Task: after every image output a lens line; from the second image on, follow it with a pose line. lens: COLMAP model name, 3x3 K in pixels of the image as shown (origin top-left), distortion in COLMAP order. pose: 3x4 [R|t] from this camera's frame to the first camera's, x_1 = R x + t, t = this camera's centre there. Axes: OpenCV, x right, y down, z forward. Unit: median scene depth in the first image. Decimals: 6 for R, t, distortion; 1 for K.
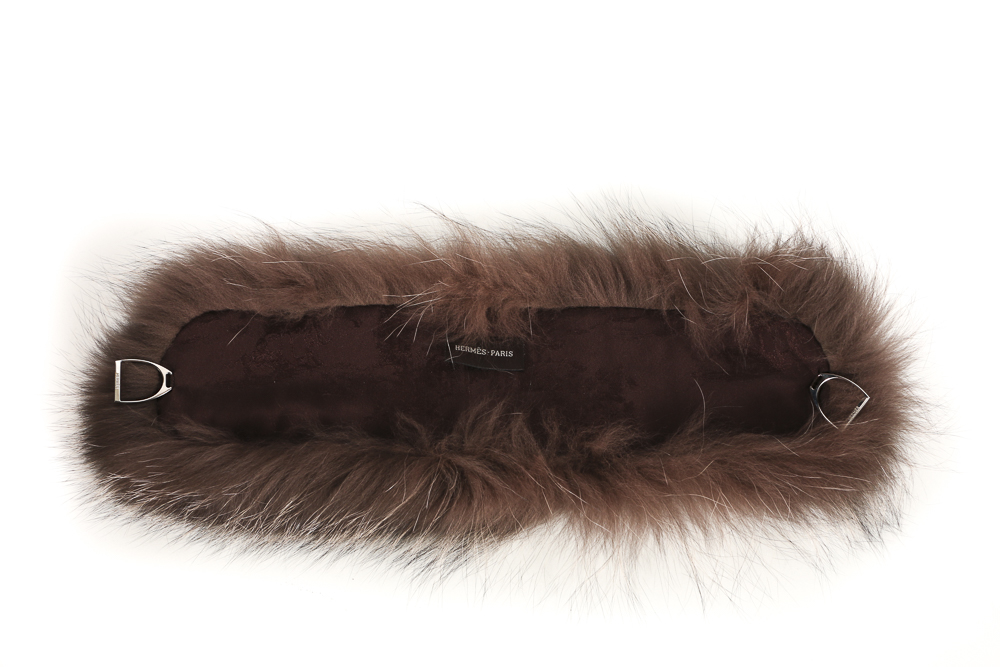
lens RADIAL K [[829.8, 0, 498.3], [0, 829.8, 332.5], [0, 0, 1]] dist [0.002055, 0.000920]
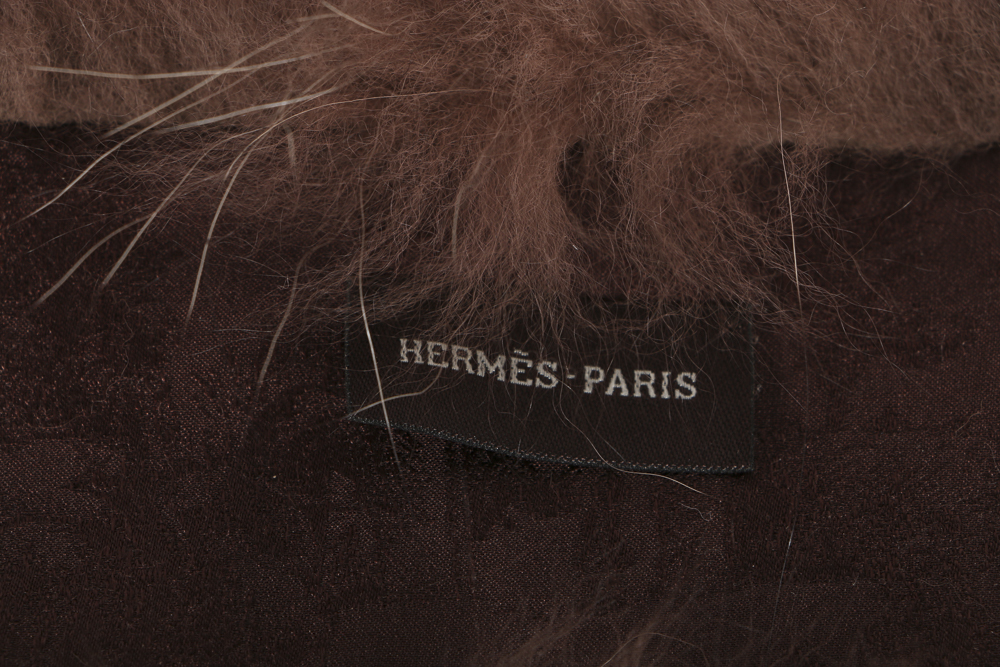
lens RADIAL K [[6191.1, 0, 500.7], [0, 6191.1, 333.9], [0, 0, 1]] dist [1.198190, 0.000000]
pose [[0.999941, 0.008647, 0.006637, -0.037900], [-0.008662, 0.999960, 0.002282, 0.010922], [-0.006617, -0.002339, 0.999975, -0.437061]]
